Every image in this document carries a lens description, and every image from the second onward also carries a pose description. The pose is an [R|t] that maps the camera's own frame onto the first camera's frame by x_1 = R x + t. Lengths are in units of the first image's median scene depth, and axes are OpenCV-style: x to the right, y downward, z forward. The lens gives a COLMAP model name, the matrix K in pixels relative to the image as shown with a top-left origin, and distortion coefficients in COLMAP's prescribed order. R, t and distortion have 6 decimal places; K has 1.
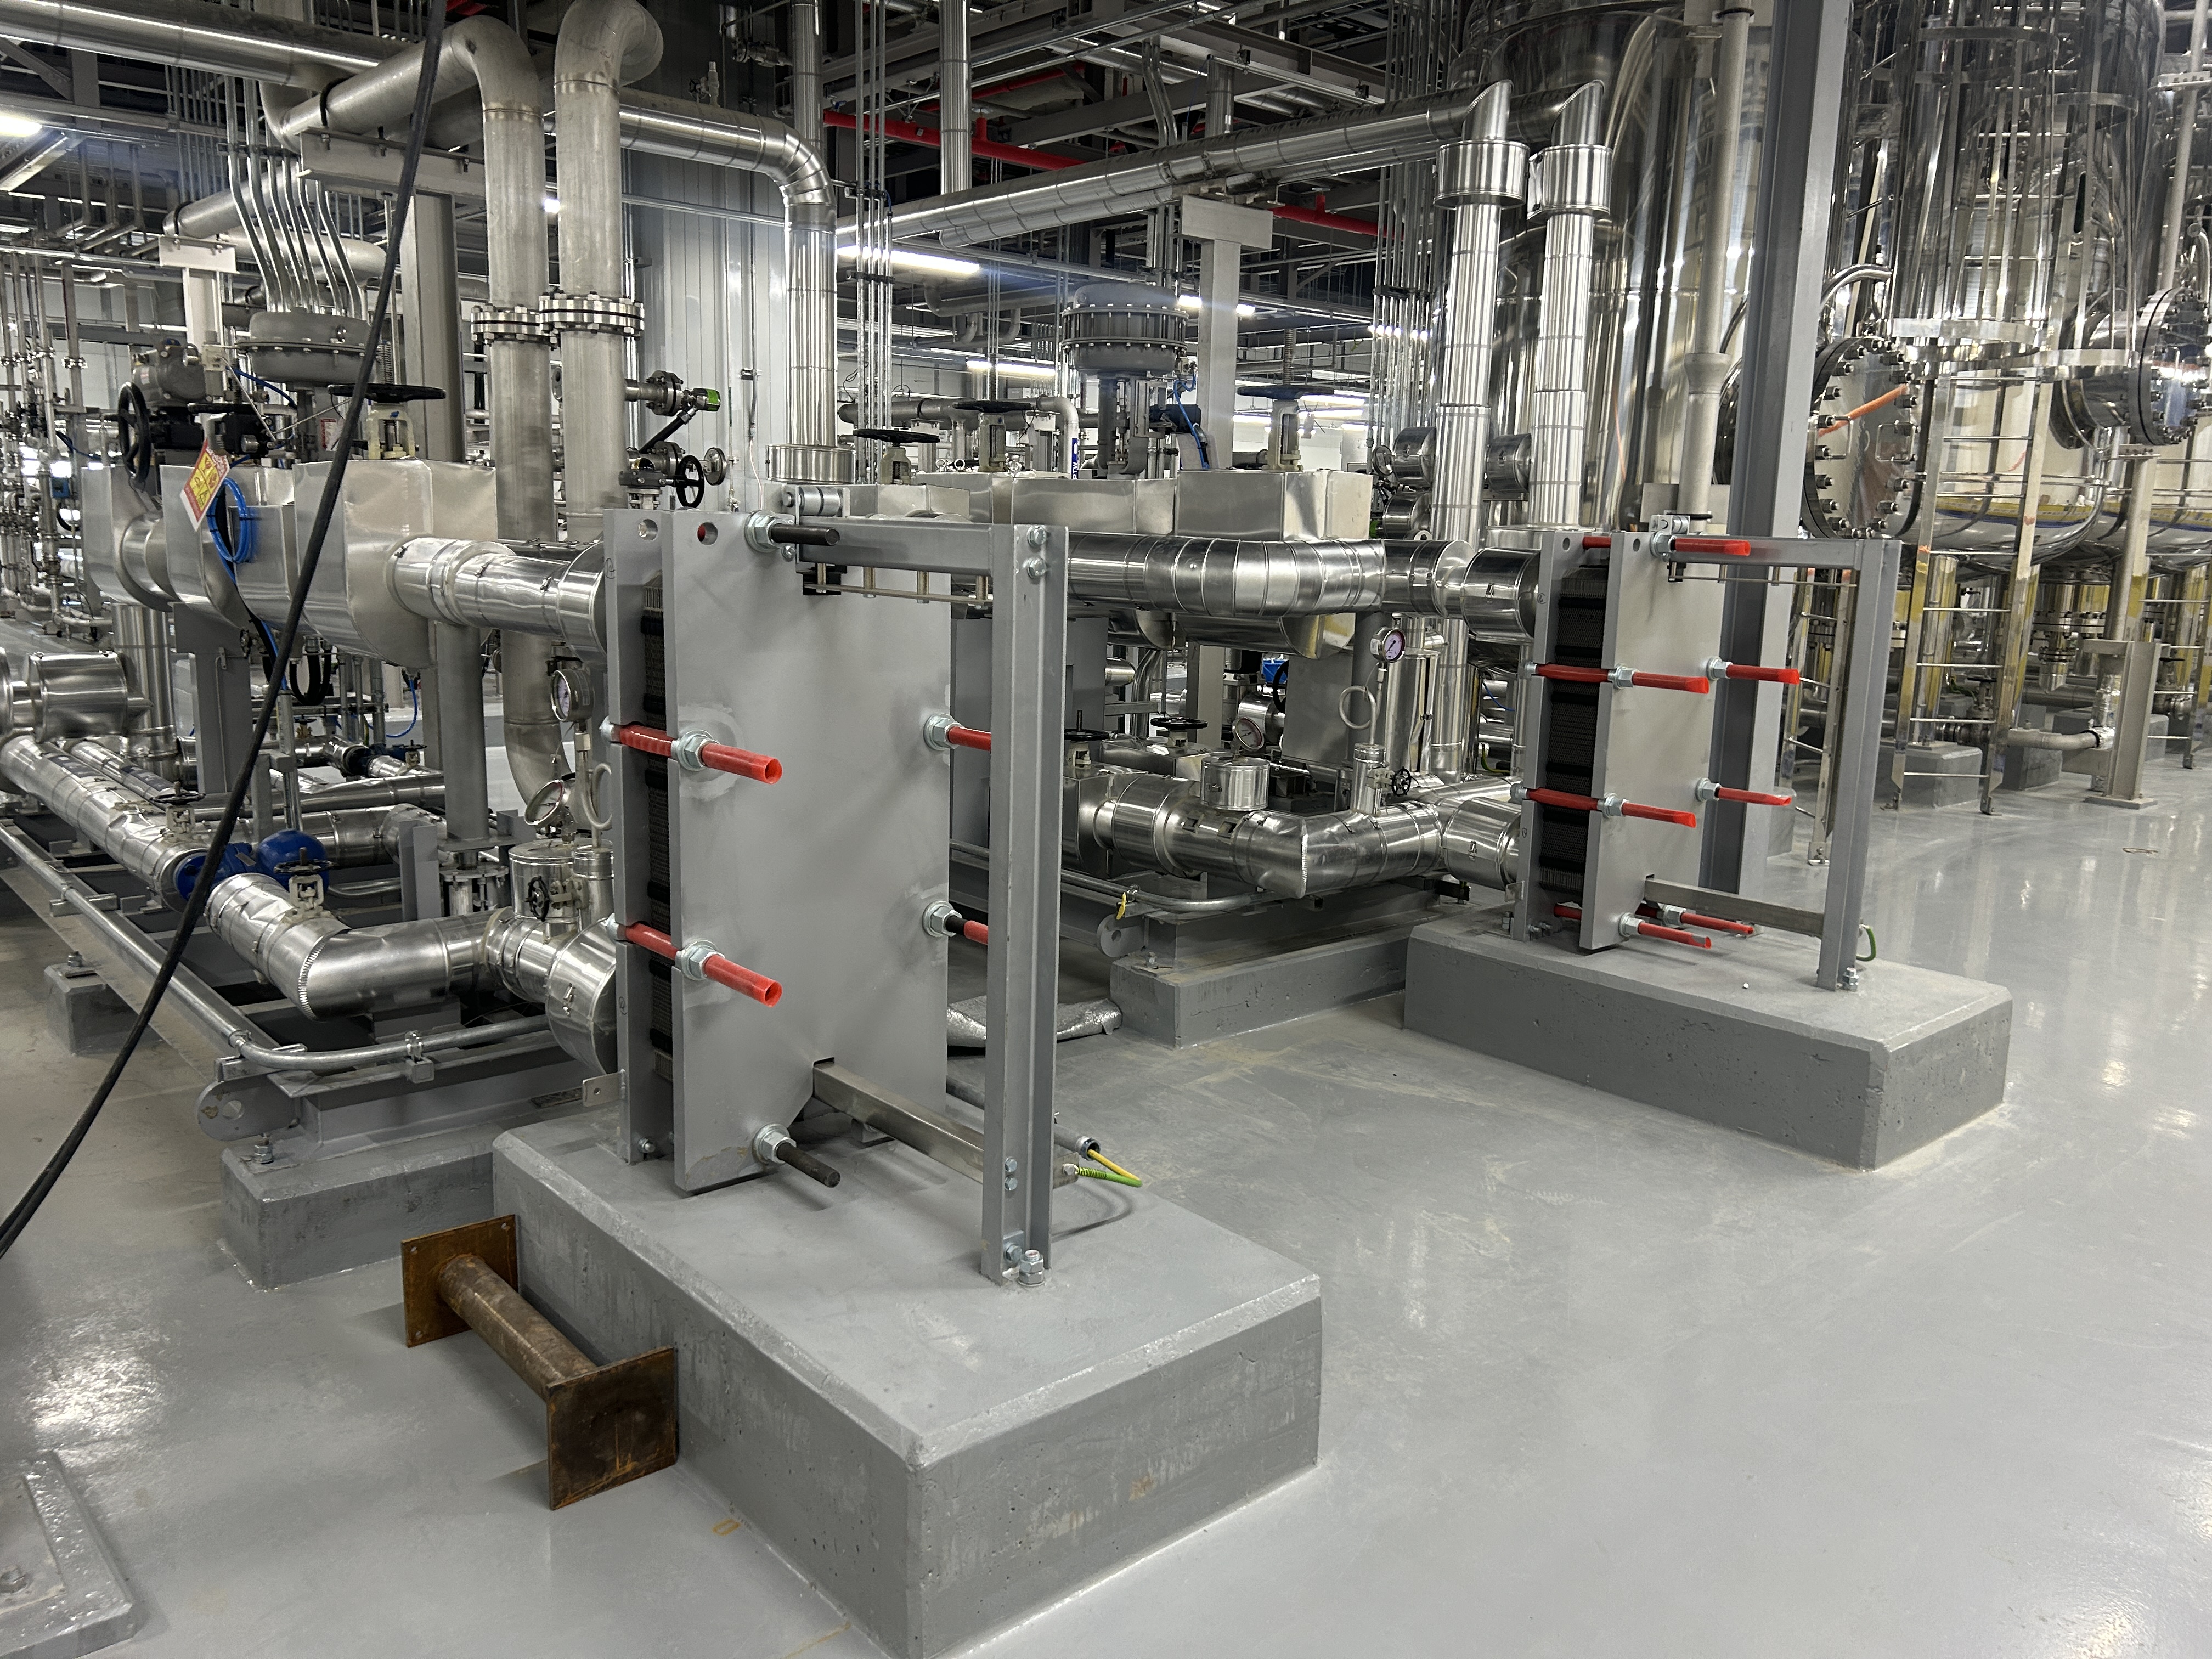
lens RADIAL K [[1664.5, 0, 1106.2], [0, 1664.5, 820.4], [0, 0, 1]] dist [0.030526, -0.000098]
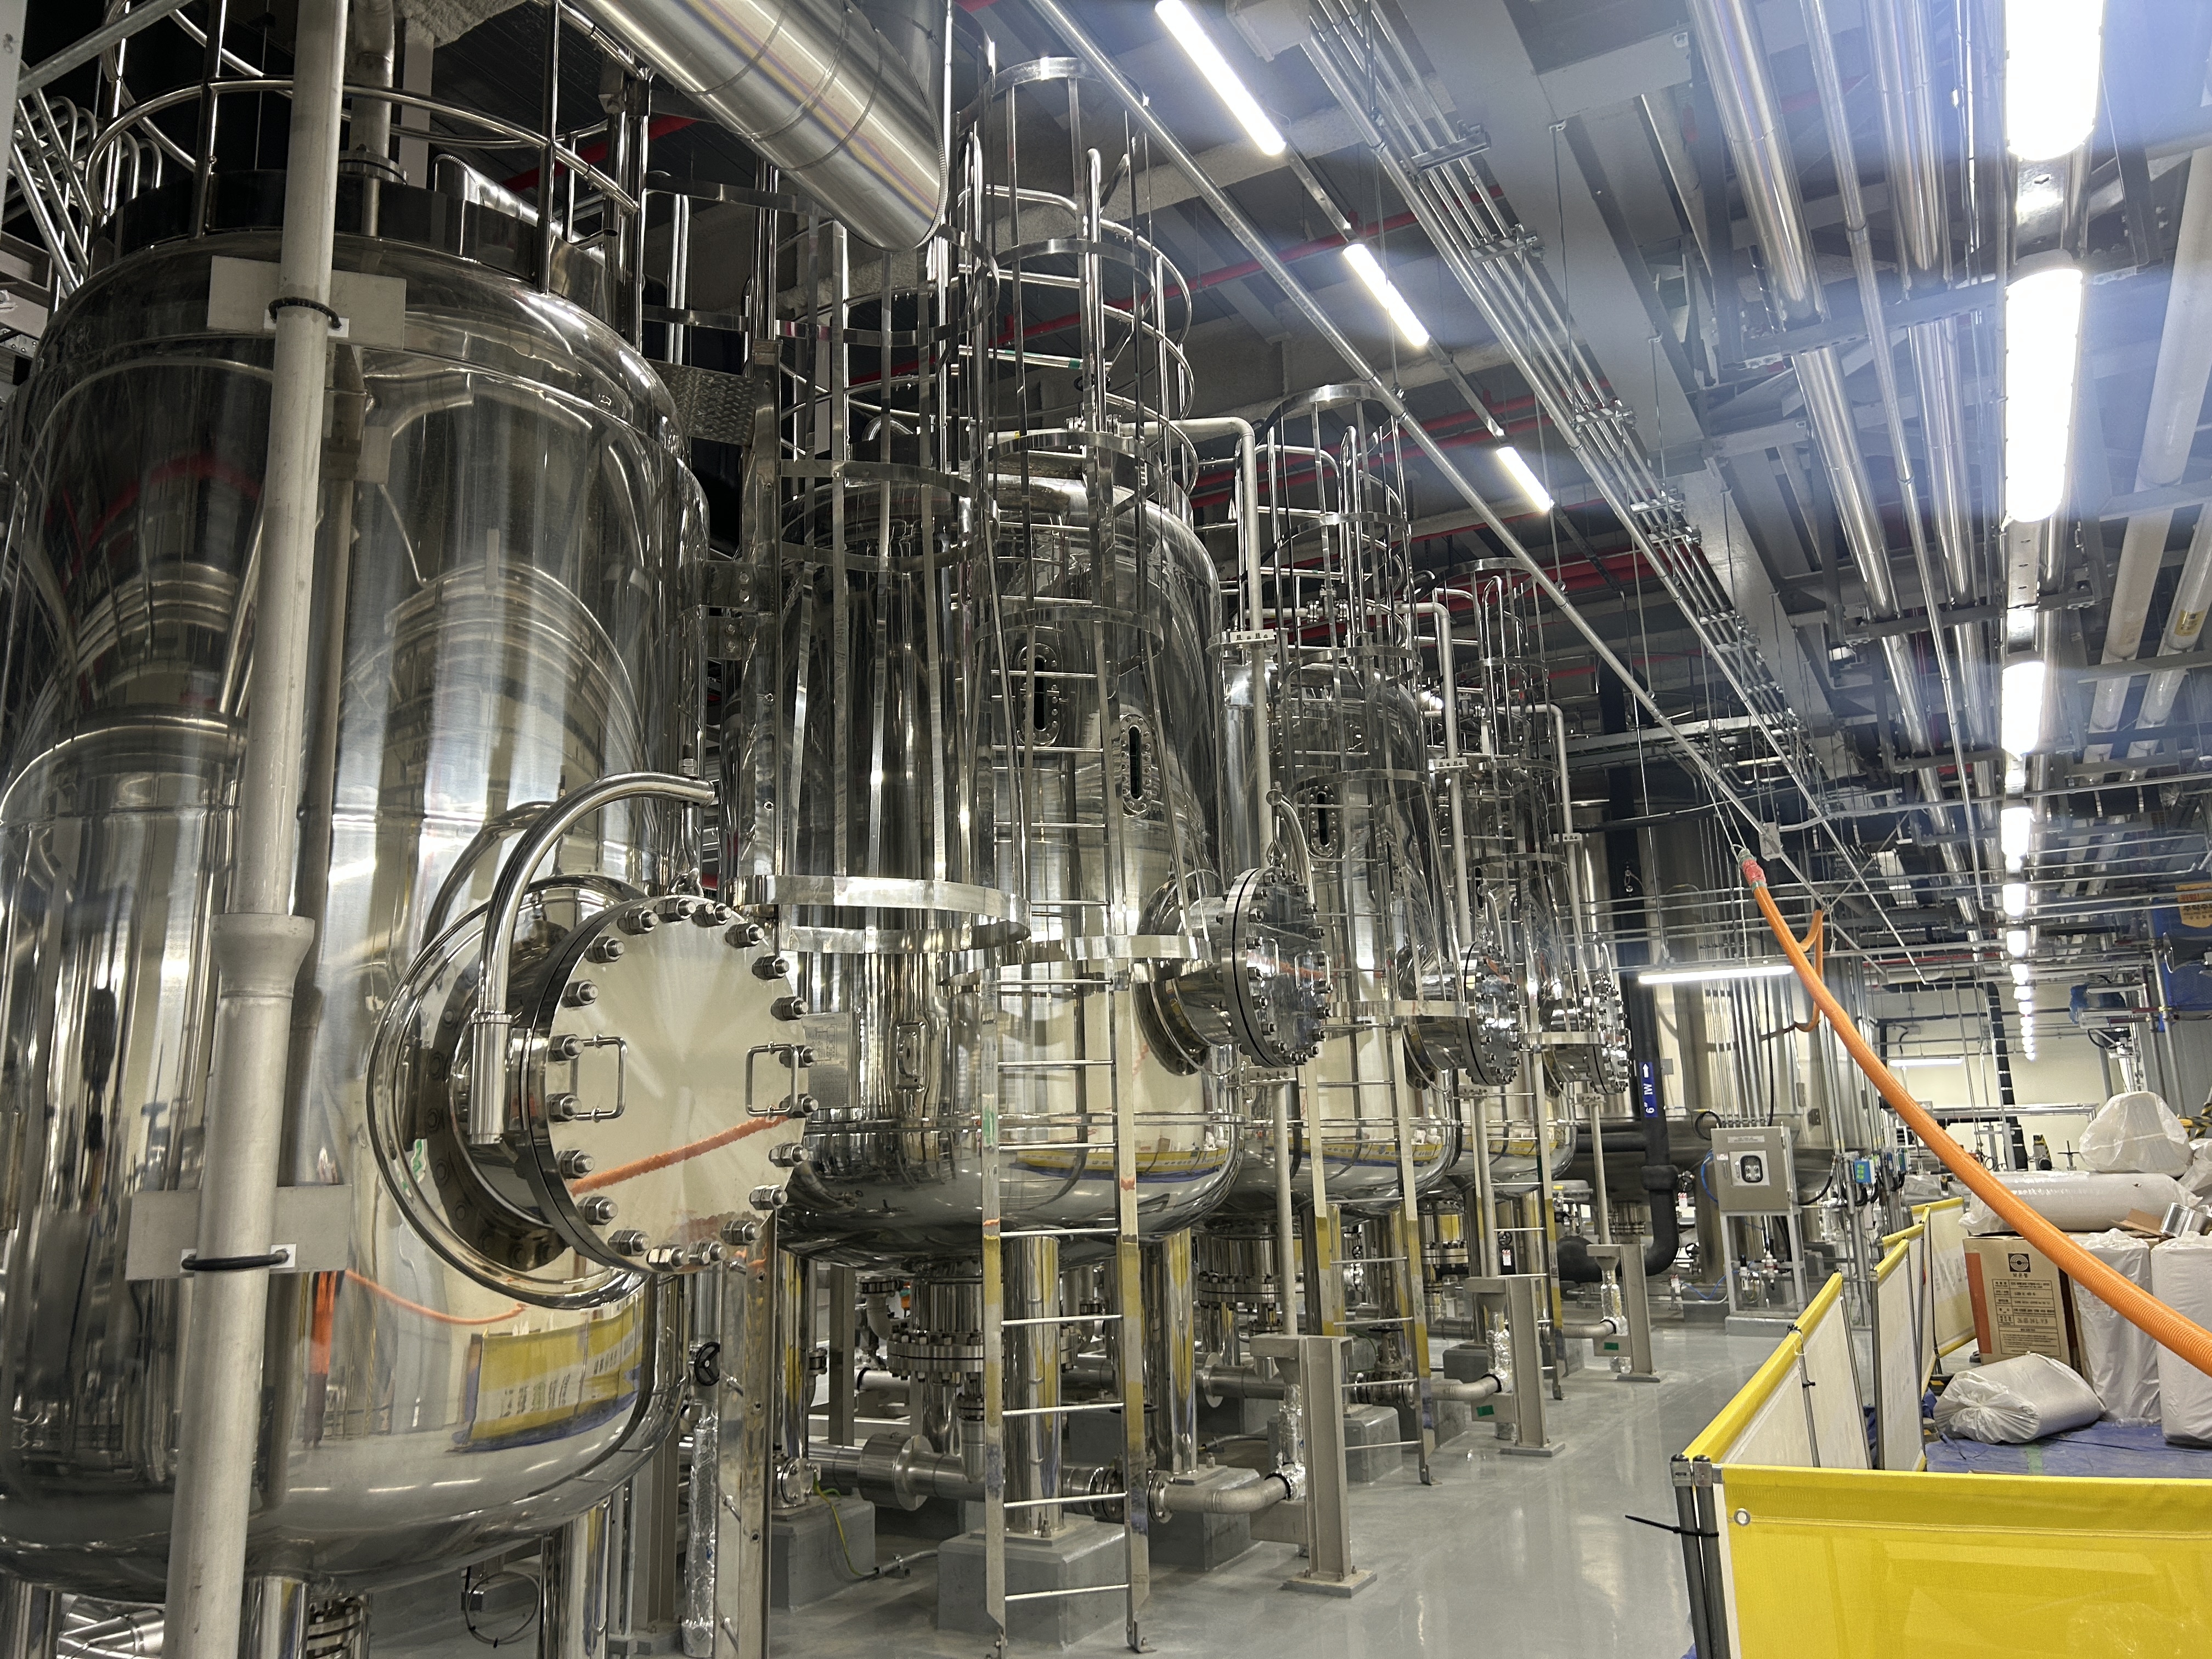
lens RADIAL K [[1664.5, 0, 1112.9], [0, 1664.5, 823.3], [0, 0, 1]] dist [0.030526, -0.000098]
pose [[0.944248, 0.001044, 0.329233, 0.303908], [0.120895, 0.929038, -0.349676, -0.071626], [-0.306235, 0.369983, 0.877116, 0.329865]]
